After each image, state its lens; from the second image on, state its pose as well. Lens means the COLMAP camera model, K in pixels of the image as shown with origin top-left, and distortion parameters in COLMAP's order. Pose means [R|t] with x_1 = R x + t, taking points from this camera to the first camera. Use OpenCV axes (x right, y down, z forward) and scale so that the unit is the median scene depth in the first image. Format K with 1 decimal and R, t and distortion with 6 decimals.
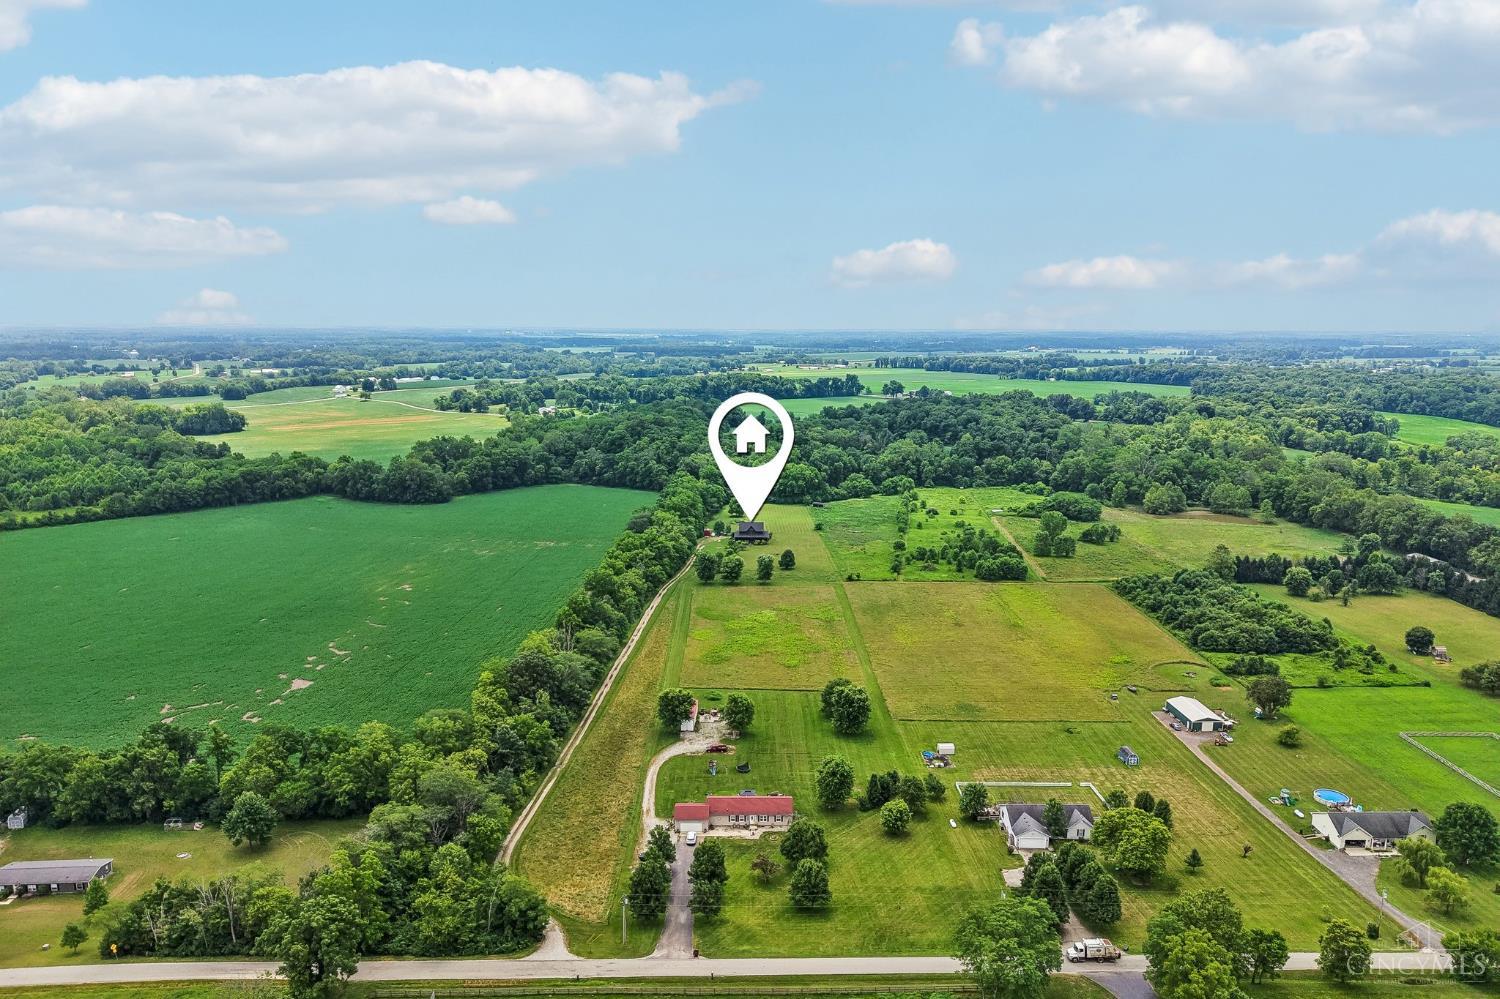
lens RADIAL K [[997.6, 0, 750.0], [0, 997.6, 499.5], [0, 0, 1]] dist [0.037306, -0.036266]
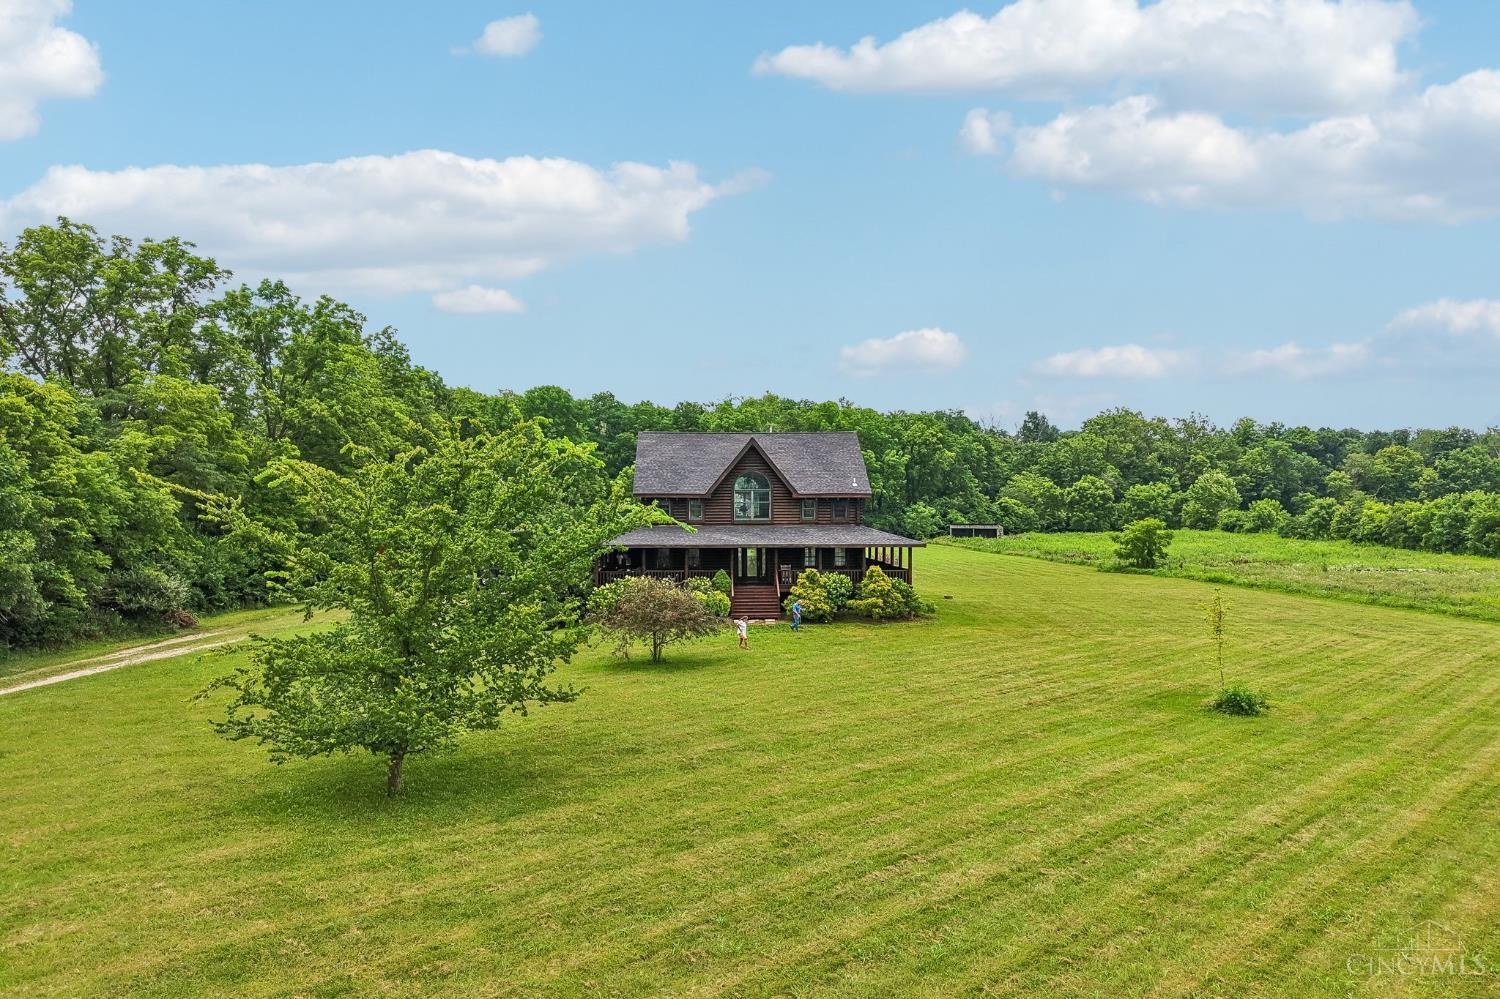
lens RADIAL K [[991.2, 0, 739.3], [0, 991.2, 484.8], [0, 0, 1]] dist [0.027549, -0.029408]
pose [[0.998522, -0.005056, 0.054108, -0.004634], [0.015548, 0.980621, -0.195296, 0.039994], [-0.052072, 0.195849, 0.979251, 0.720180]]
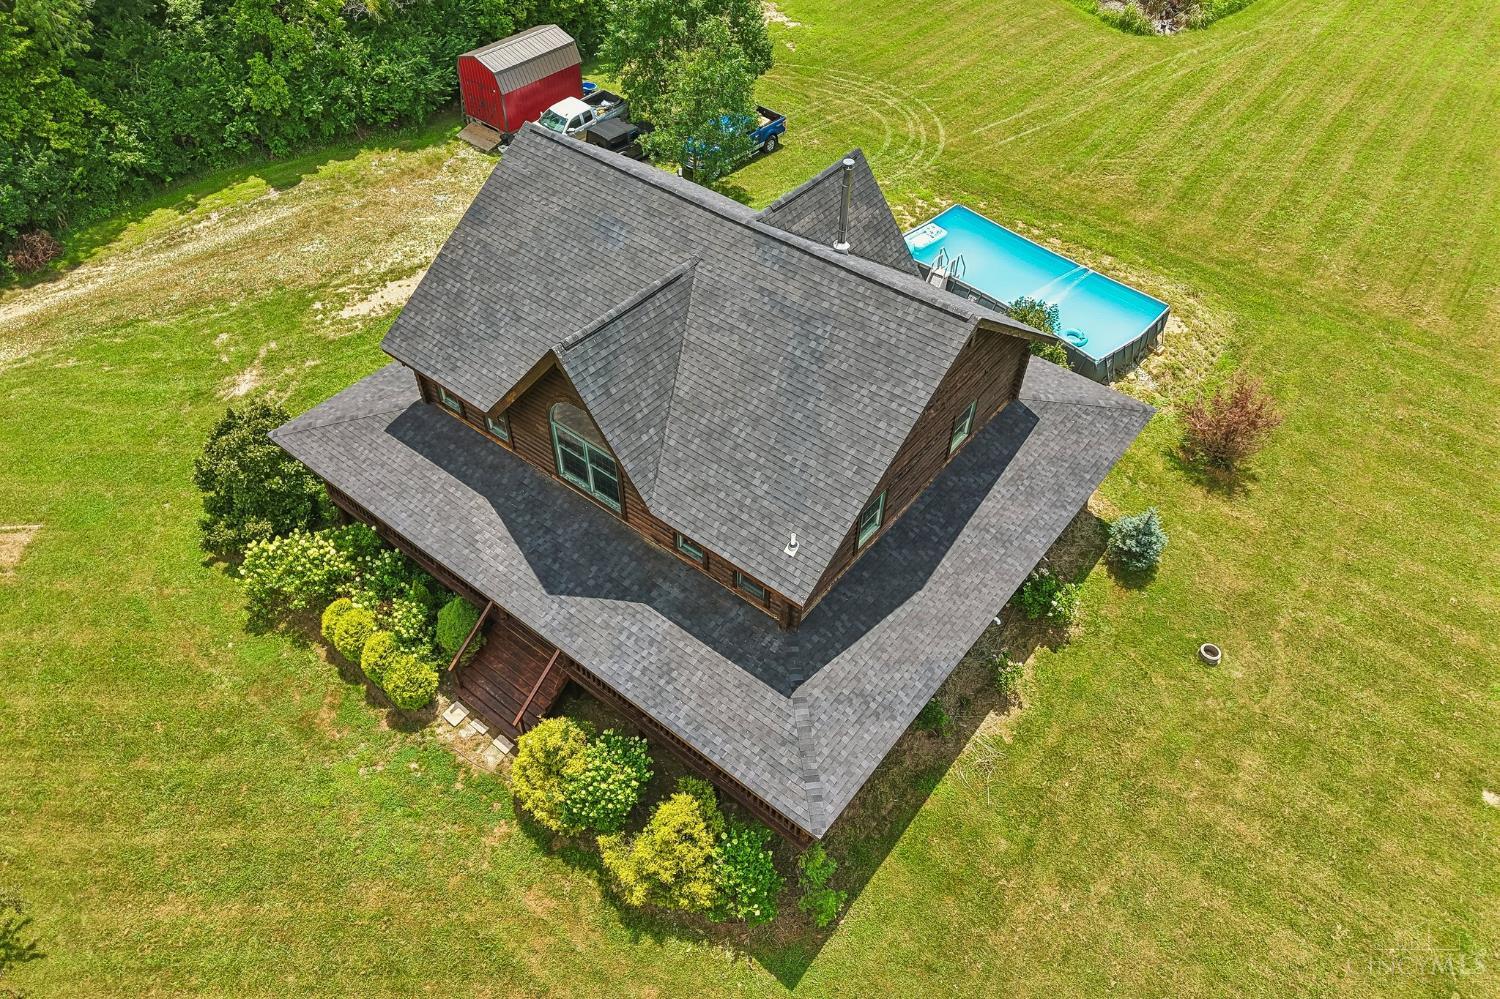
lens RADIAL K [[997.6, 0, 750.0], [0, 997.6, 499.5], [0, 0, 1]] dist [0.037306, -0.036266]
pose [[0.789755, 0.450778, -0.416035, 0.019471], [-0.124764, 0.782083, 0.610557, 0.005758], [0.600600, -0.430285, 0.673895, 0.778478]]
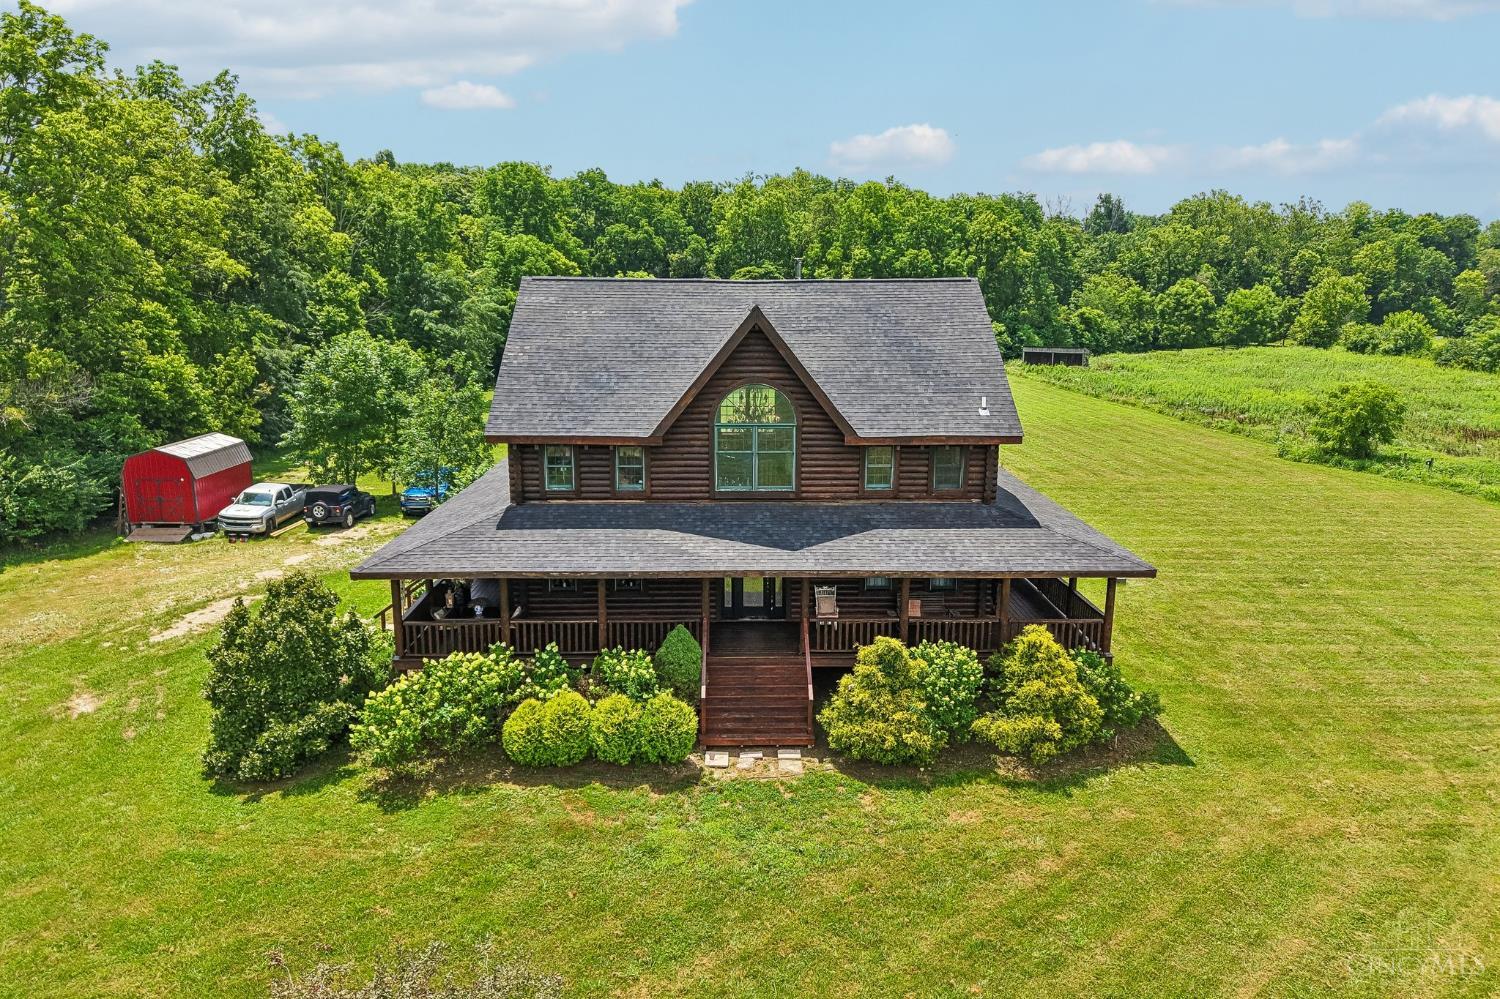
lens RADIAL K [[997.6, 0, 750.0], [0, 997.6, 499.5], [0, 0, 1]] dist [0.037306, -0.036266]
pose [[0.999314, -0.006122, 0.036524, -0.000847], [0.004964, 0.999485, 0.031716, 0.026461], [-0.036700, -0.031513, 0.998829, 0.761996]]
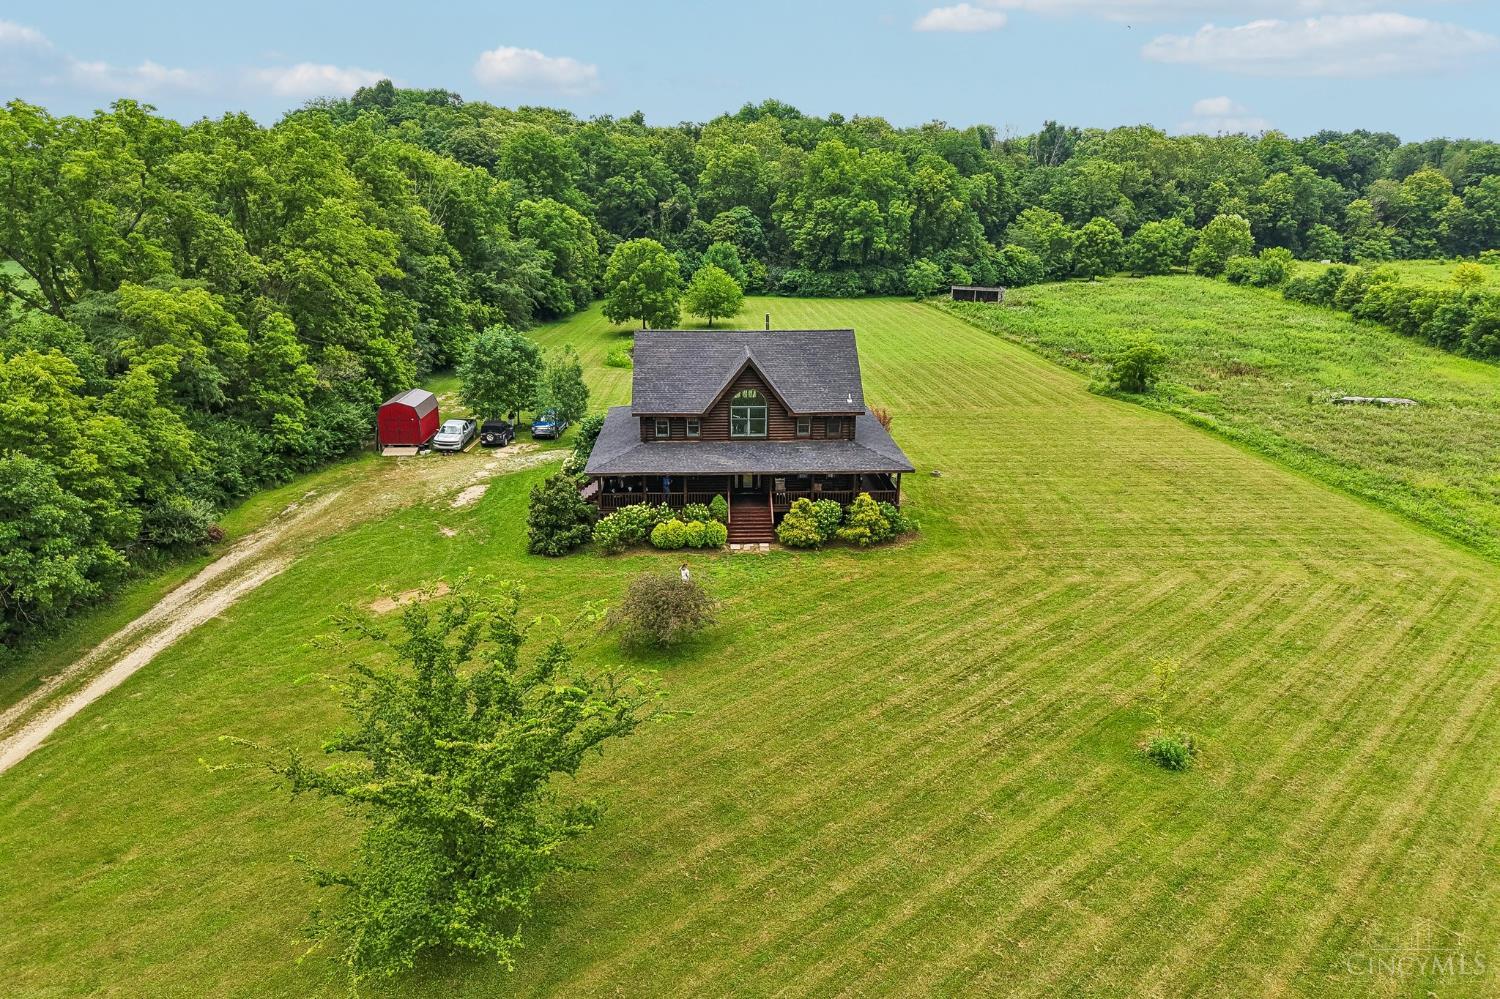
lens RADIAL K [[991.2, 0, 739.3], [0, 991.2, 484.8], [0, 0, 1]] dist [0.027549, -0.029408]
pose [[0.998512, -0.016625, 0.051943, -0.004395], [0.010258, 0.992658, 0.120521, 0.021444], [-0.053566, -0.119809, 0.991351, 0.716858]]
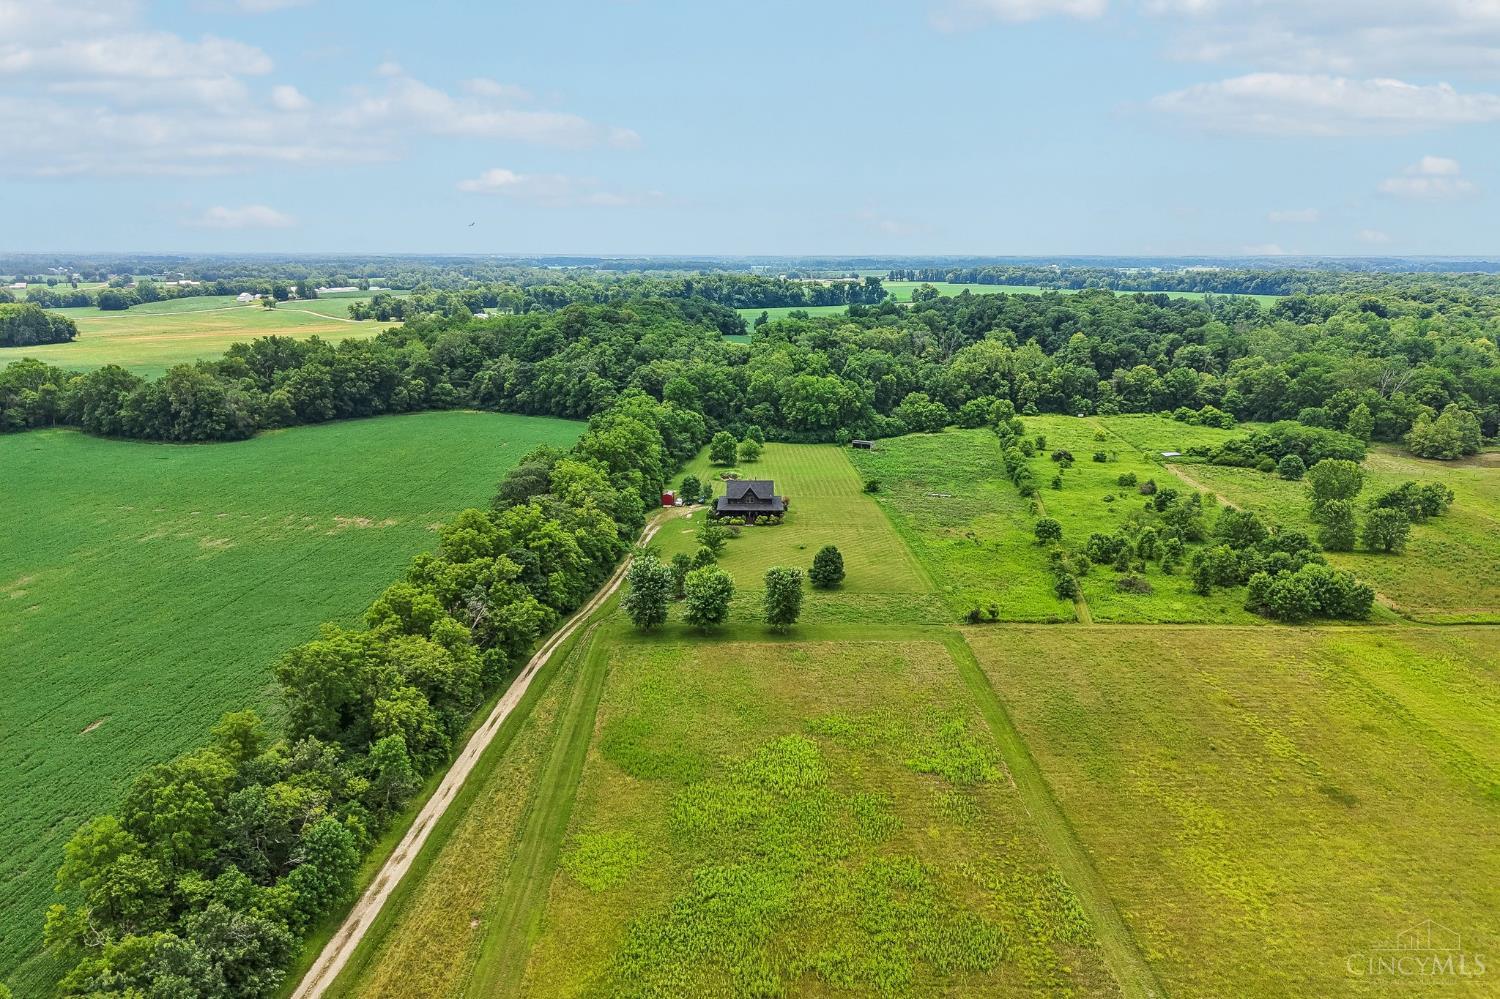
lens RADIAL K [[997.6, 0, 750.0], [0, 997.6, 499.5], [0, 0, 1]] dist [0.037306, -0.036266]
pose [[0.999994, -0.001105, 0.003325, -0.000459], [0.000876, 0.997685, 0.067993, -0.002146], [-0.003392, -0.067990, 0.997680, 0.388159]]
